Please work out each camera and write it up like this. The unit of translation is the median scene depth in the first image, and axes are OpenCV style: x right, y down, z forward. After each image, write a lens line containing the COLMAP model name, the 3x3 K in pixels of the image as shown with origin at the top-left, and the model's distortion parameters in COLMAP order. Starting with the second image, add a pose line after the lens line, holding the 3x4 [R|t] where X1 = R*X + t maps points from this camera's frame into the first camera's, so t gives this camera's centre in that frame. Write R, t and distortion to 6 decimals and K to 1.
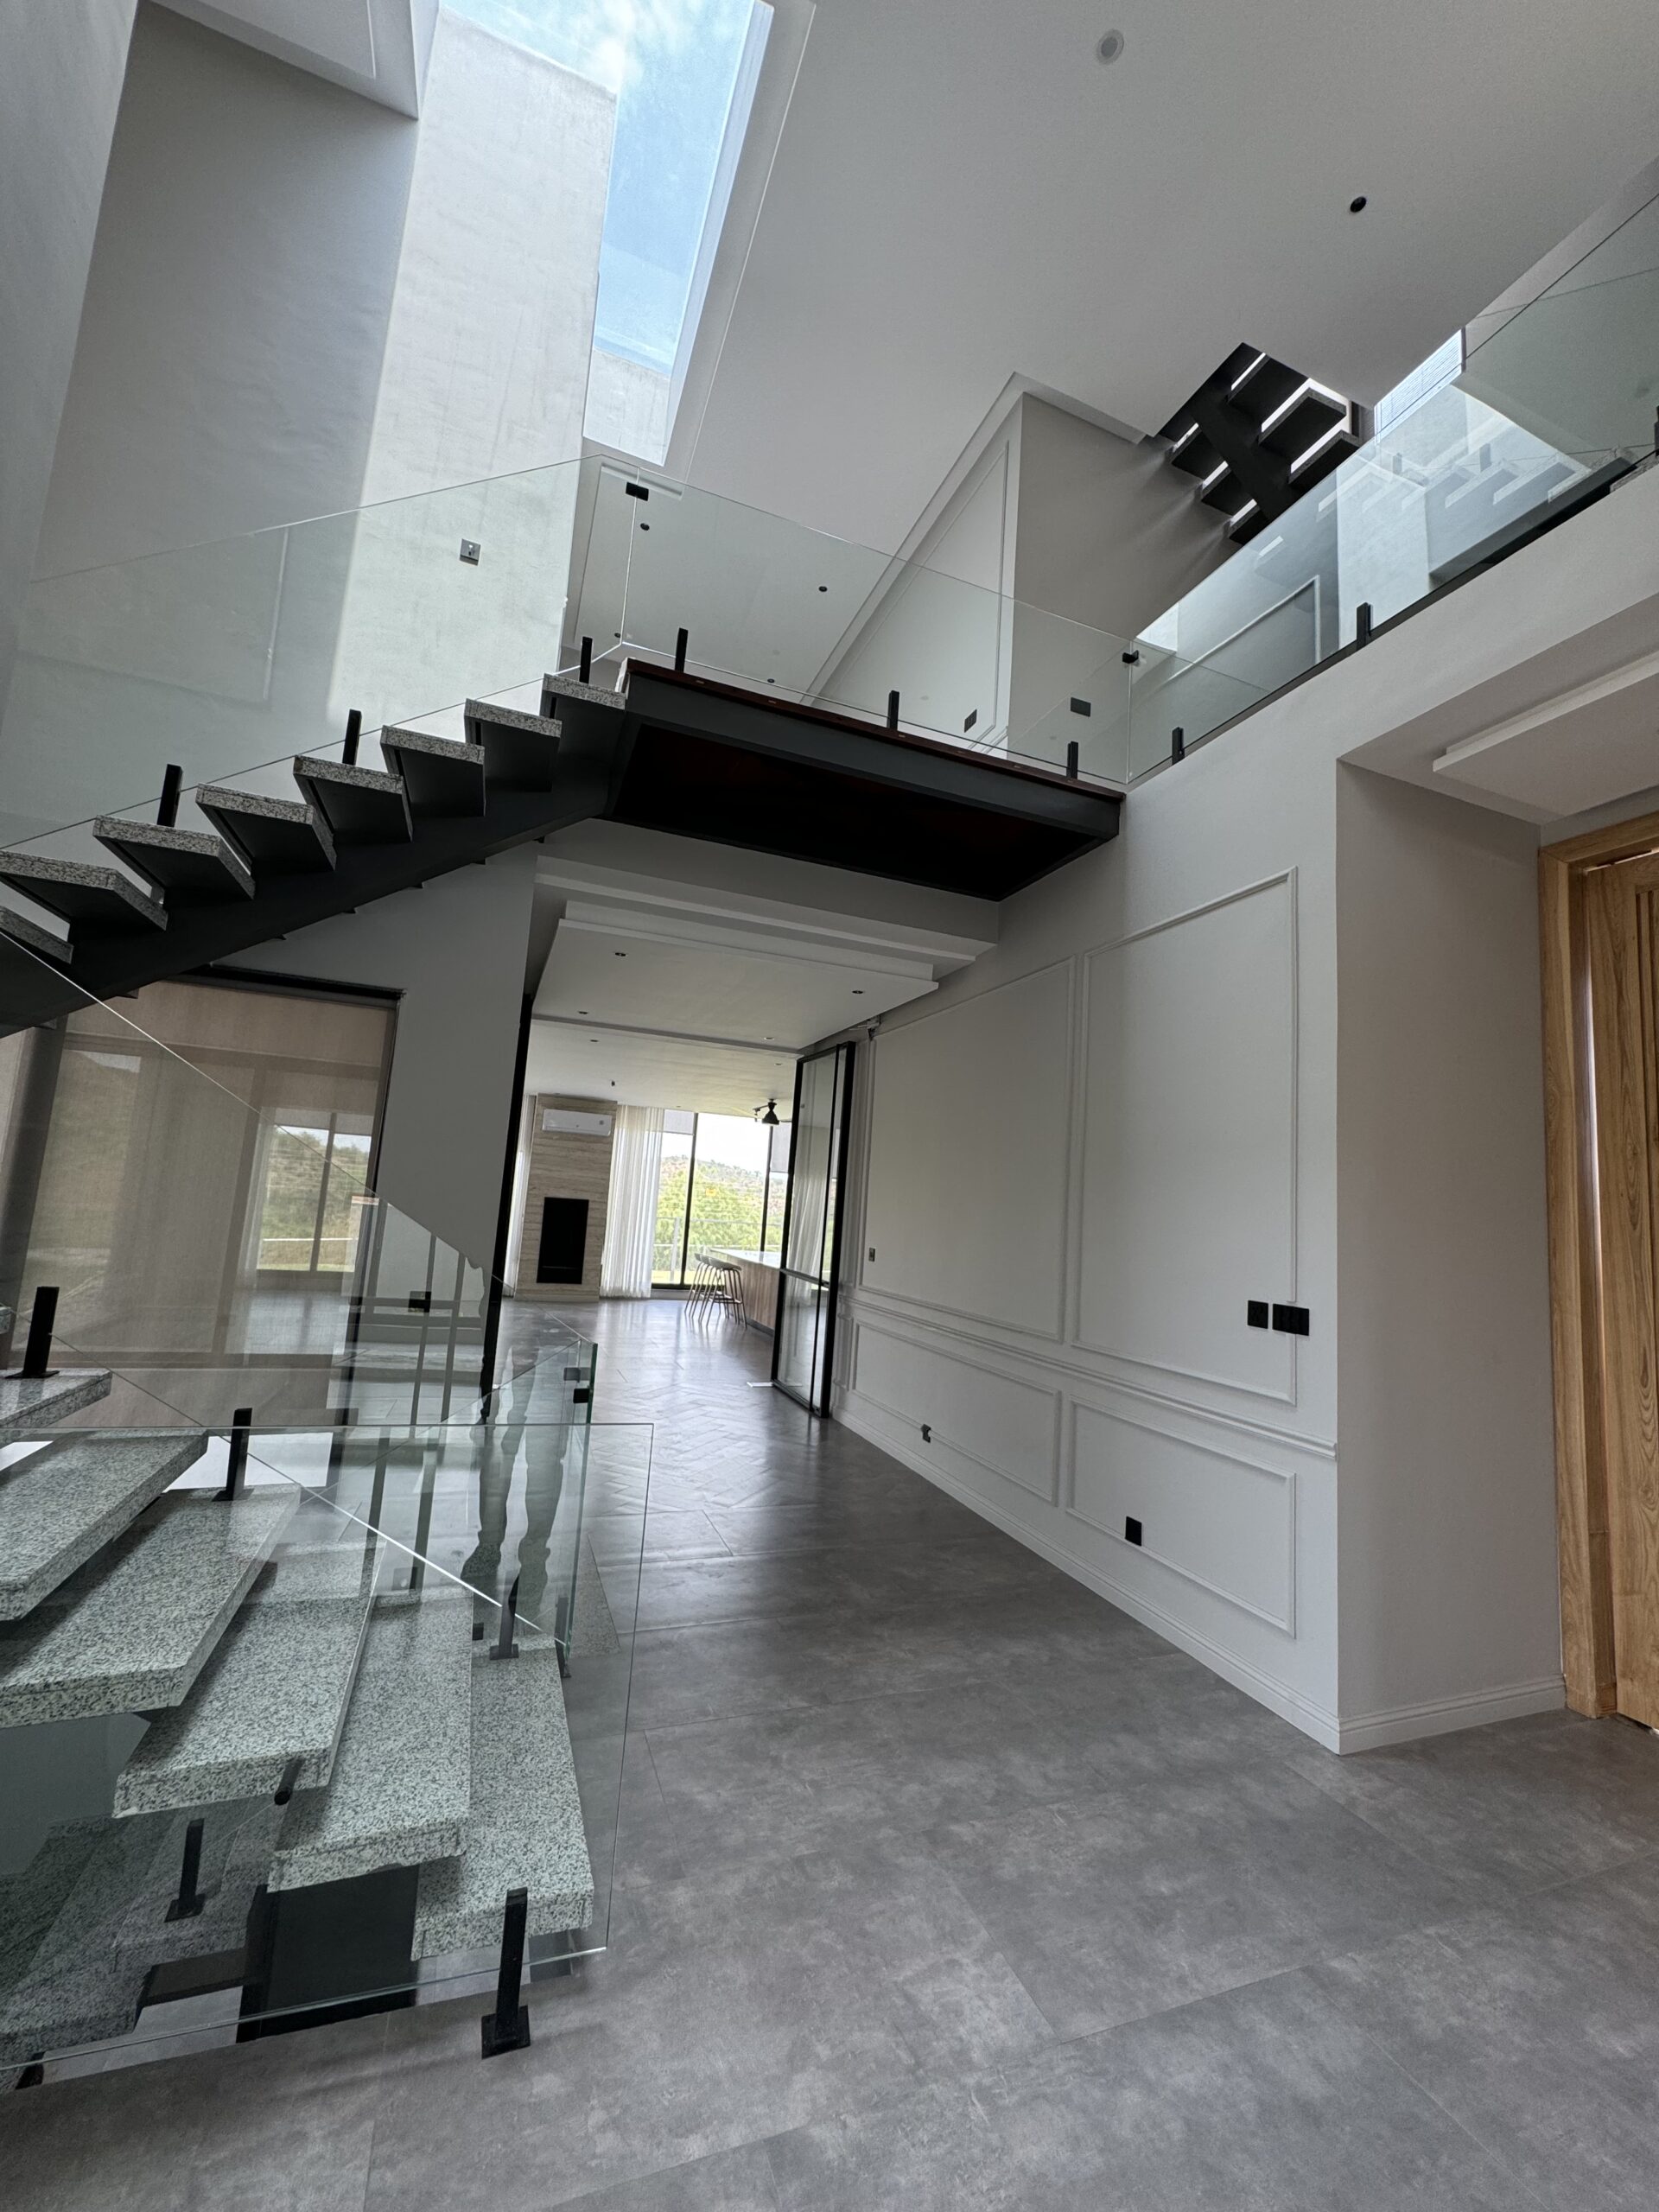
lens RADIAL K [[883.8, 0, 830.1], [0, 883.8, 1103.7], [0, 0, 1]] dist [-0.003288, 0.000617]
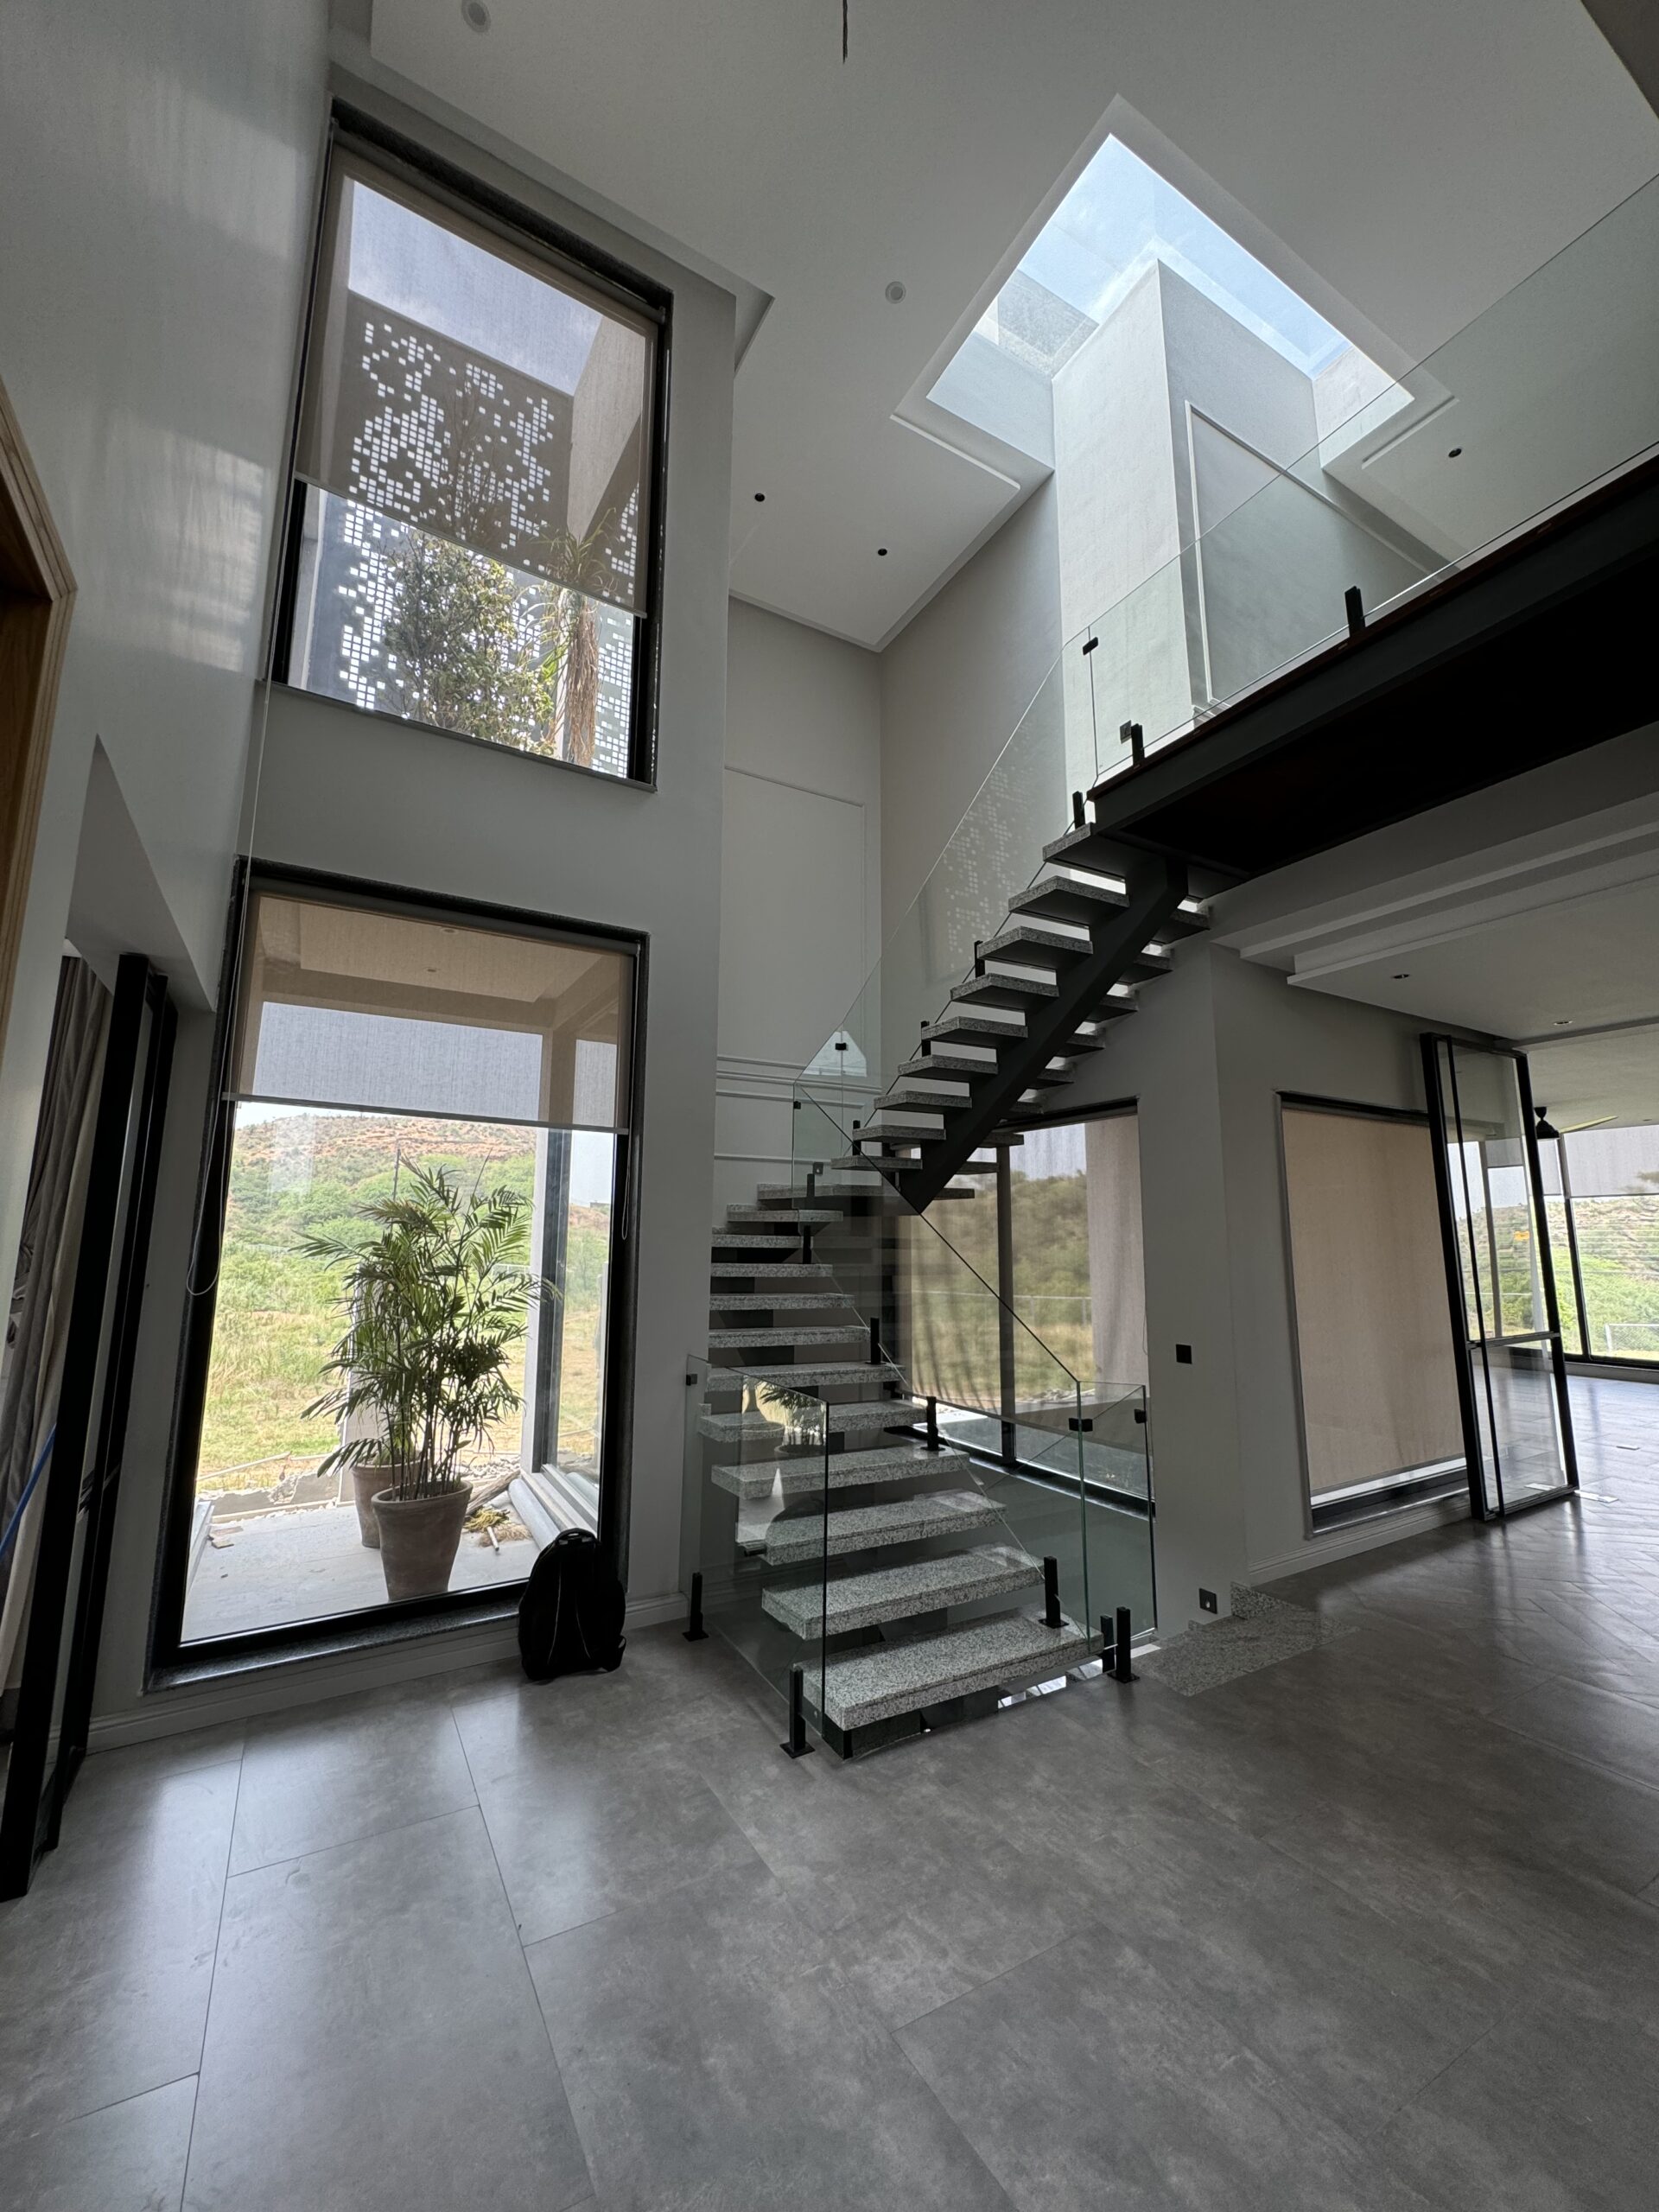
lens RADIAL K [[883.8, 0, 829.5], [0, 883.8, 1104.7], [0, 0, 1]] dist [-0.003288, 0.000617]
pose [[0.155780, -0.217558, -0.963536, 0.899156], [0.127658, 0.971698, -0.198761, 0.104432], [0.979508, -0.092040, 0.179144, 0.496077]]
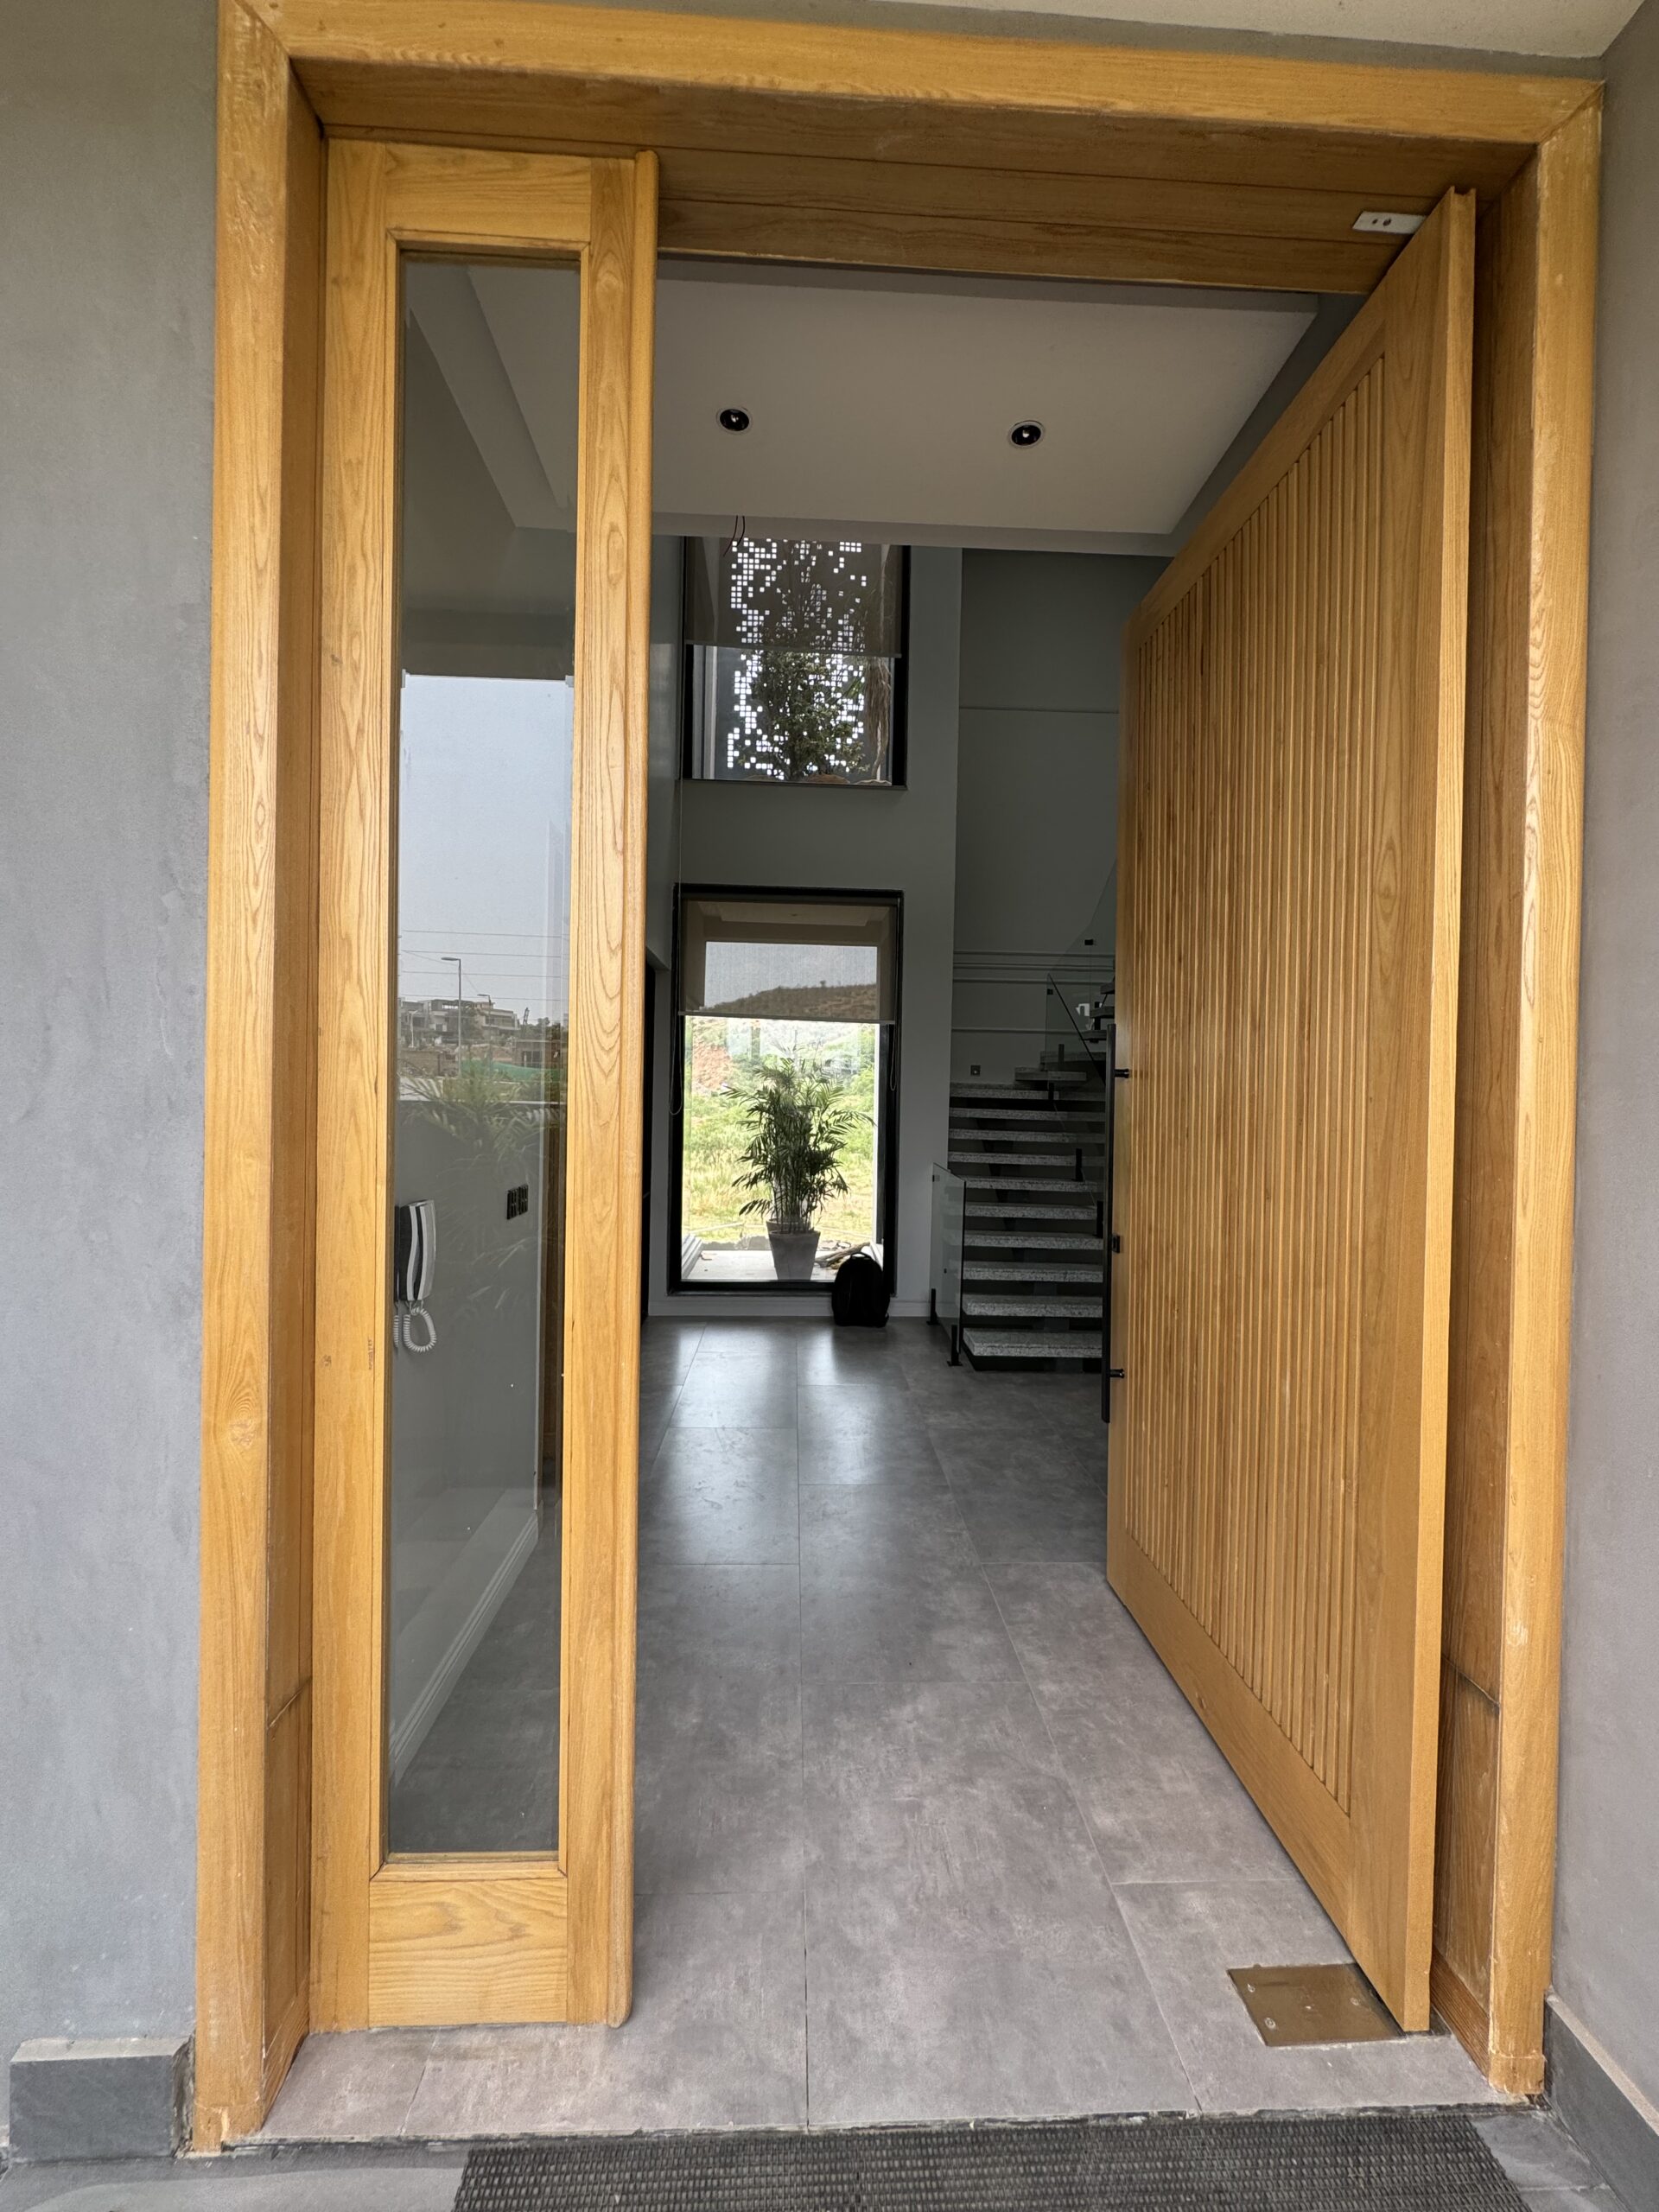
lens RADIAL K [[883.8, 0, 832.9], [0, 883.8, 1107.1], [0, 0, 1]] dist [-0.003288, 0.000617]
pose [[-0.316059, -0.062734, -0.946663, 1.613581], [0.075501, 0.992984, -0.091011, 0.225394], [0.945730, -0.100239, -0.309105, 0.947479]]
